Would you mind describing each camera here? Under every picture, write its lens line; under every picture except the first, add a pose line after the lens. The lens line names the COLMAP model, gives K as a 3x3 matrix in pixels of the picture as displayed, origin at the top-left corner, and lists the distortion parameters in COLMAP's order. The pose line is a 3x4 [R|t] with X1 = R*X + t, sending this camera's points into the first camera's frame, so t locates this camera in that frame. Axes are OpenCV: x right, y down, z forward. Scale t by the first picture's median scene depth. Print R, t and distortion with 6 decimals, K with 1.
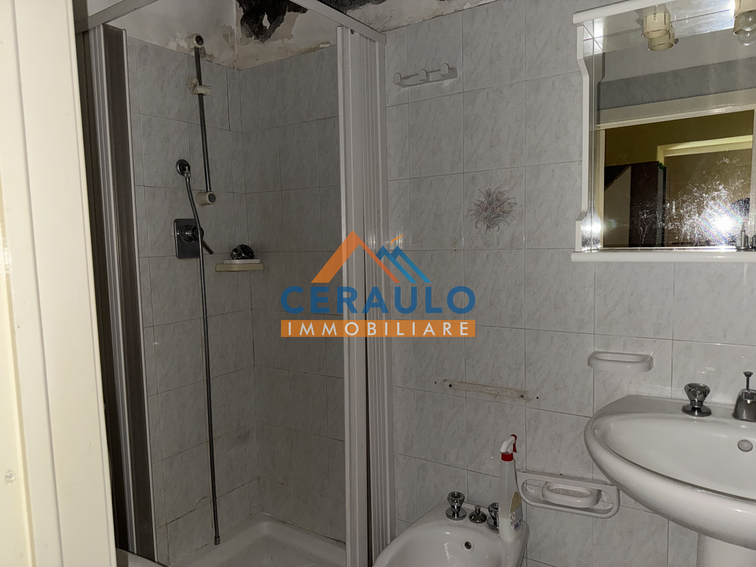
lens RADIAL K [[529.2, 0, 380.3], [0, 529.2, 282.9], [0, 0, 1]] dist [0.071135, -0.097799]
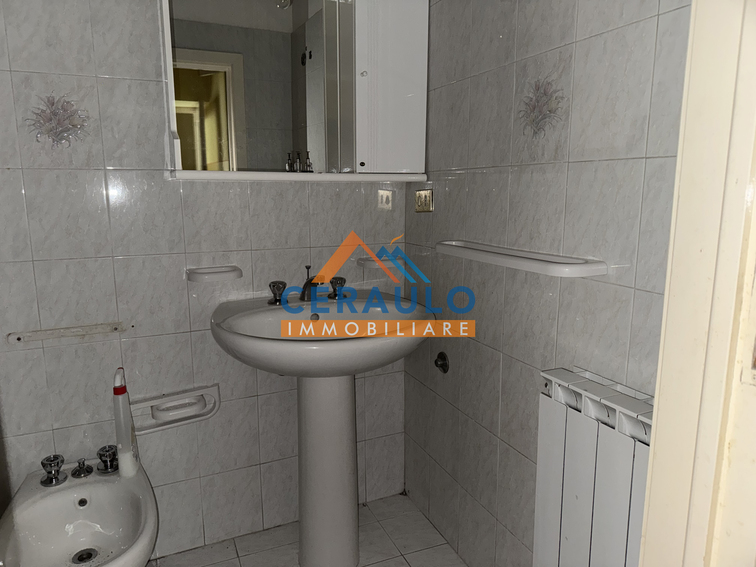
lens RADIAL K [[529.2, 0, 380.3], [0, 529.2, 282.9], [0, 0, 1]] dist [0.071135, -0.097799]
pose [[0.521788, -0.119256, 0.844698, -0.284253], [0.065836, 0.992857, 0.099505, 0.070247], [-0.850531, 0.003691, 0.525912, 0.107641]]
